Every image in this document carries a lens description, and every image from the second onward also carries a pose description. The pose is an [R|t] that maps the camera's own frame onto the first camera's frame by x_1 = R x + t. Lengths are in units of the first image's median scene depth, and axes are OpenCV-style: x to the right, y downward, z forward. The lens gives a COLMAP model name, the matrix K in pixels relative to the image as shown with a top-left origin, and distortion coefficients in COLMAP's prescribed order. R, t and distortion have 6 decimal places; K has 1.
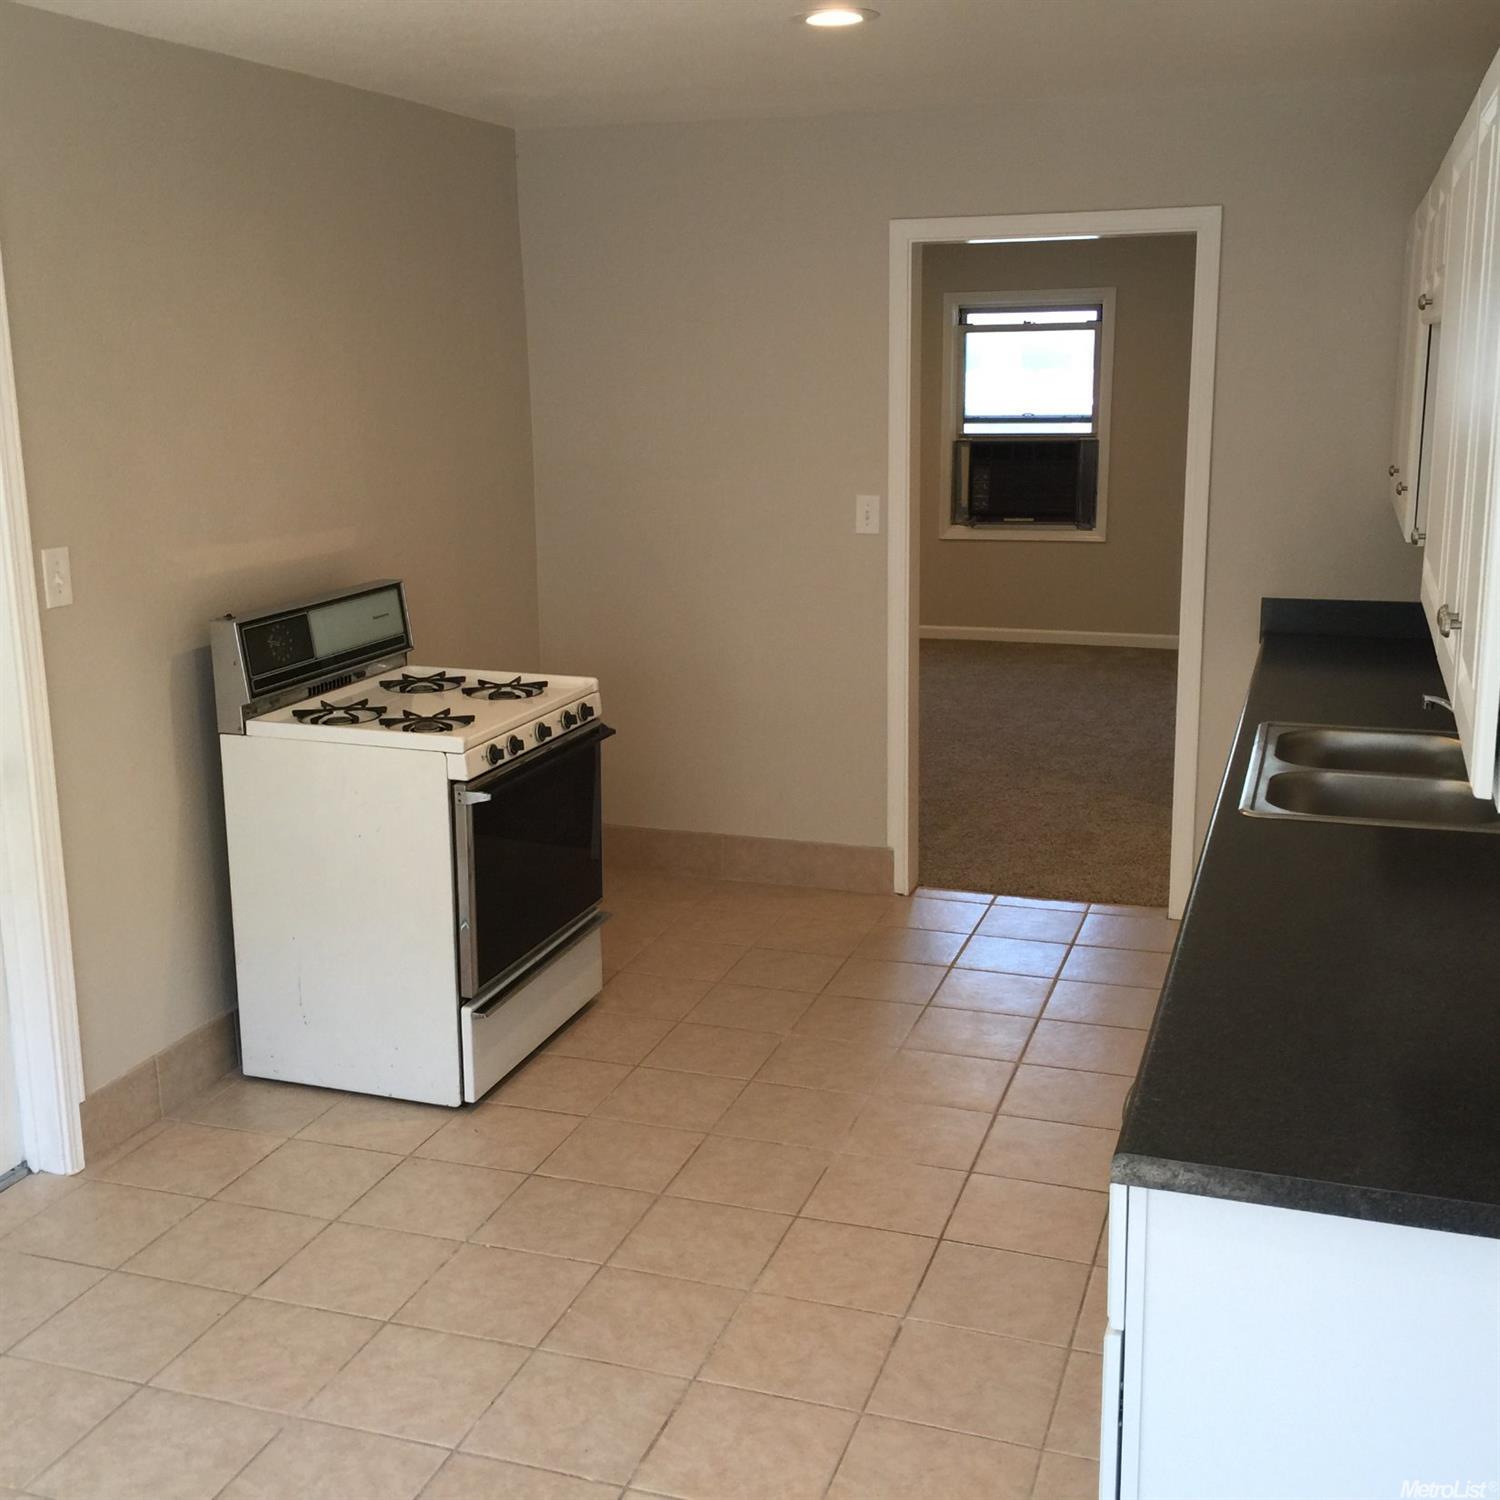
lens RADIAL K [[1711.9, 0, 754.3], [0, 1711.9, 753.4], [0, 0, 1]] dist [0.042175, 0.000000]
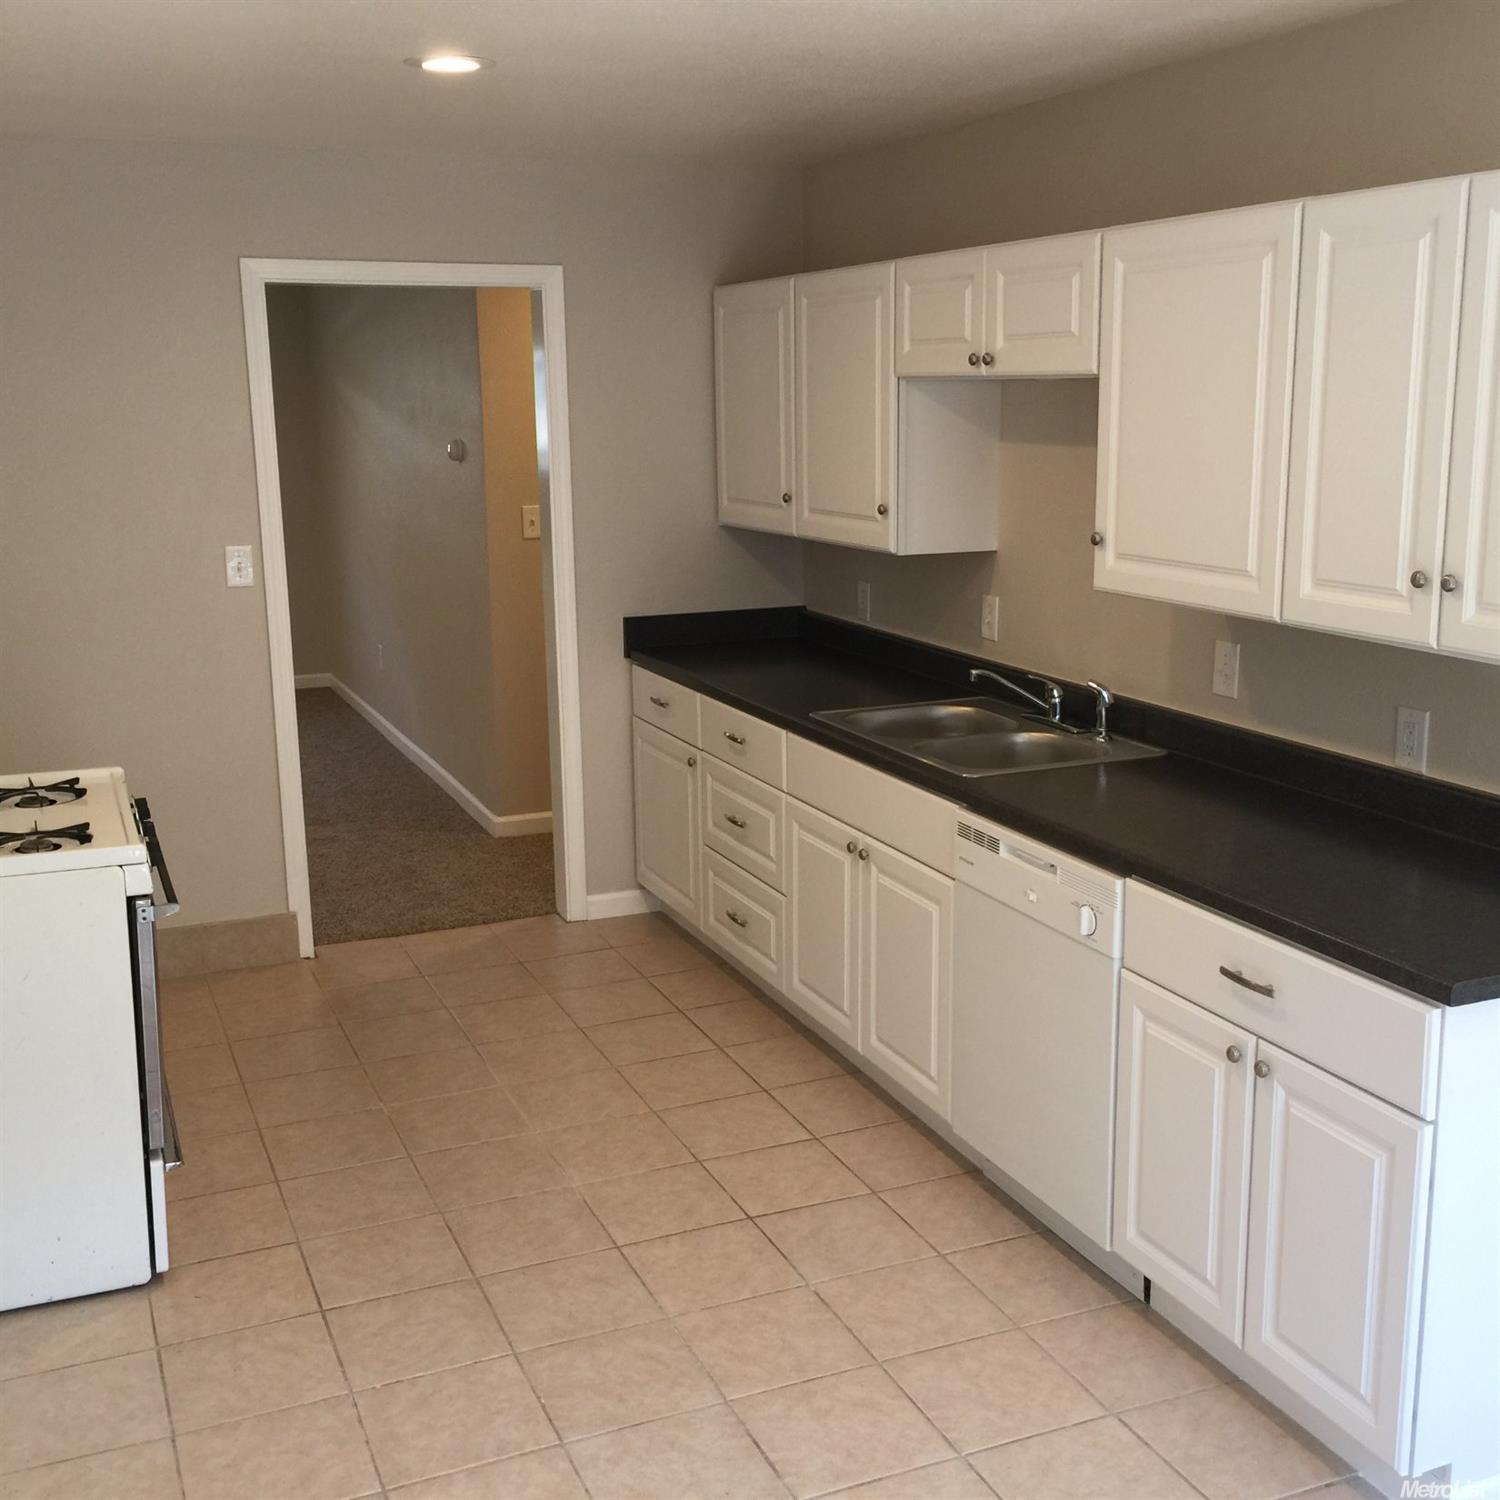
lens RADIAL K [[1711.9, 0, 758.7], [0, 1711.9, 742.3], [0, 0, 1]] dist [0.042175, 0.000000]
pose [[0.739517, -0.132659, 0.659936, -0.487301], [0.152675, 0.987894, 0.027499, -0.034850], [-0.655595, 0.080420, 0.750818, 0.145998]]
